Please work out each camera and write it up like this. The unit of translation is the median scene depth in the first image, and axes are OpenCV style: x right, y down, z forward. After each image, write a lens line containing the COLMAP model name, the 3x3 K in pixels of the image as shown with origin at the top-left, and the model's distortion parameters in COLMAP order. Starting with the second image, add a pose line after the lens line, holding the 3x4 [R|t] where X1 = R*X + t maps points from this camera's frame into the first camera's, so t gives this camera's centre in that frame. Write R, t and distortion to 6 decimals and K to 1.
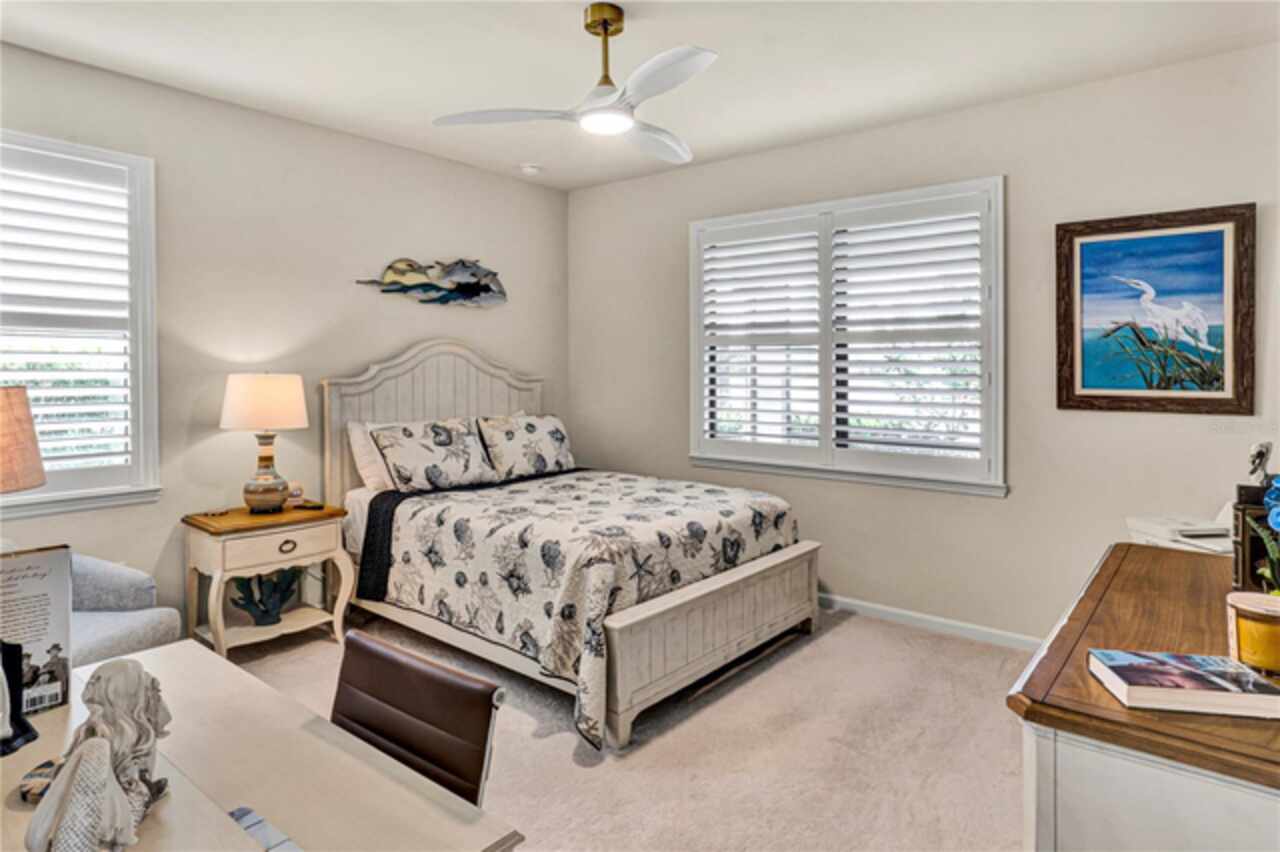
lens RADIAL K [[747.8, 0, 639.8], [0, 747.8, 381.0], [0, 0, 1]] dist [-0.003750, 0.001769]
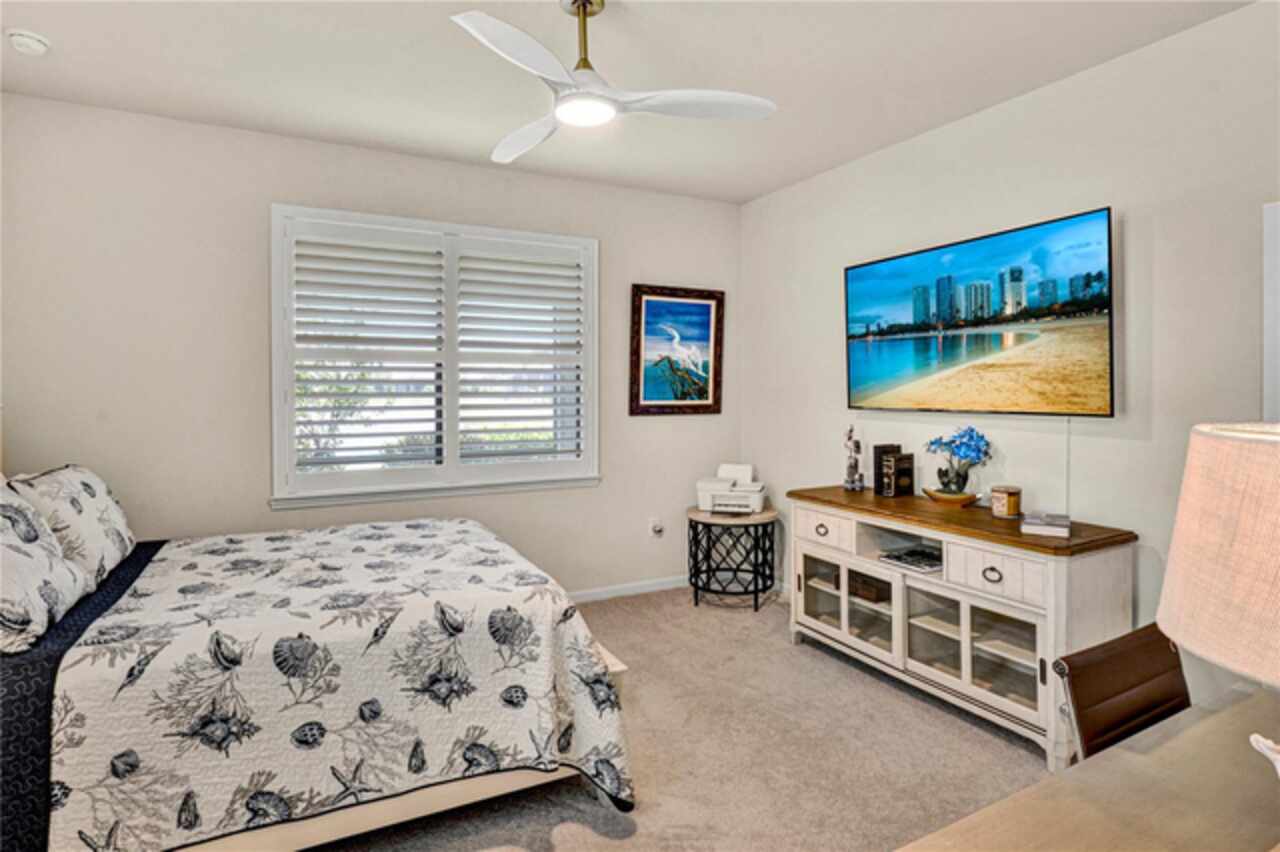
lens RADIAL K [[651.2, 0, 639.3], [0, 651.2, 404.4], [0, 0, 1]] dist [-0.000605, 0.001018]
pose [[0.399161, -0.027951, 0.916455, -0.618065], [0.018480, 0.999577, 0.022438, -0.011695], [-0.916695, 0.007980, 0.399509, 0.543571]]
